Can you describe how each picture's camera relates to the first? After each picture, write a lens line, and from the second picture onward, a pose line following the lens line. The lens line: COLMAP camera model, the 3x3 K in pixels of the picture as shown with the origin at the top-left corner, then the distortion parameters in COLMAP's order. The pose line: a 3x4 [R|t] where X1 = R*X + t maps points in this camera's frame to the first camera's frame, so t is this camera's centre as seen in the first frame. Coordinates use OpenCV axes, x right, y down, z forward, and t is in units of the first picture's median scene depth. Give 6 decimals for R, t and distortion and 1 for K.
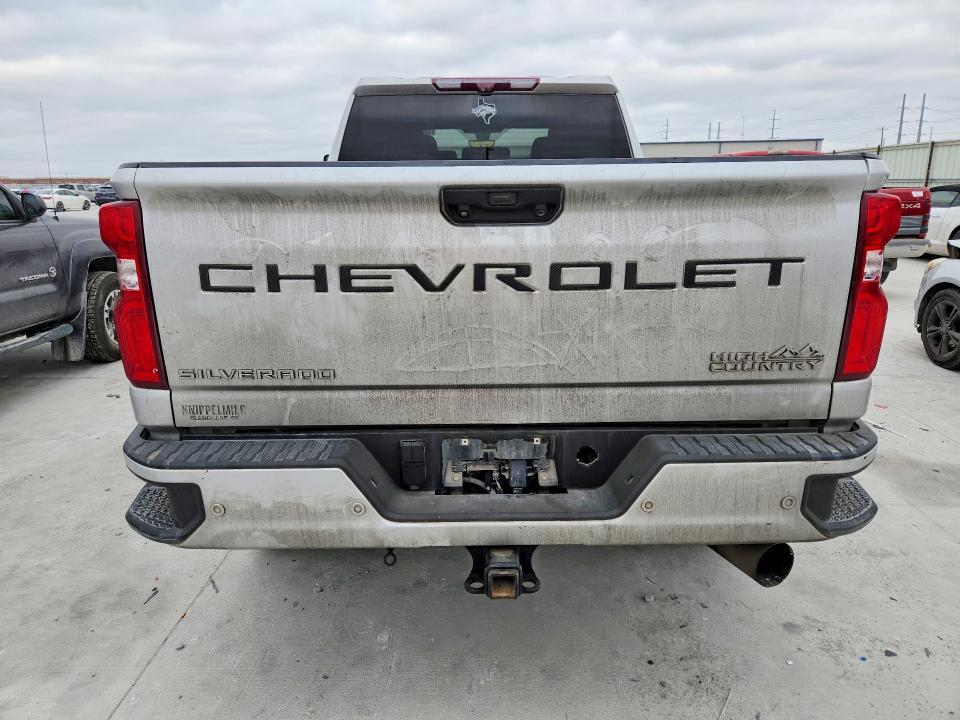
lens RADIAL K [[695.9, 0, 482.6], [0, 695.9, 354.3], [0, 0, 1]] dist [0.029829, -0.009601]
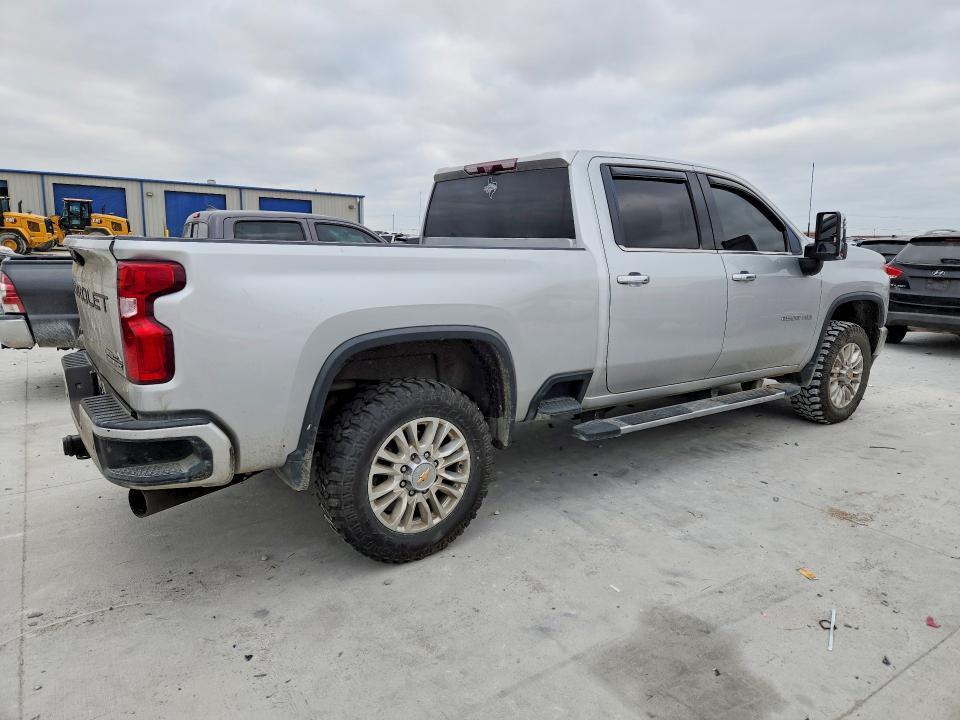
lens RADIAL K [[695.9, 0, 482.1], [0, 695.9, 359.7], [0, 0, 1]] dist [0.029829, -0.009601]
pose [[0.539083, 0.162776, -0.826374, 1.041021], [-0.209683, 0.976193, 0.055500, -0.127822], [0.815734, 0.143358, 0.560380, 0.367650]]
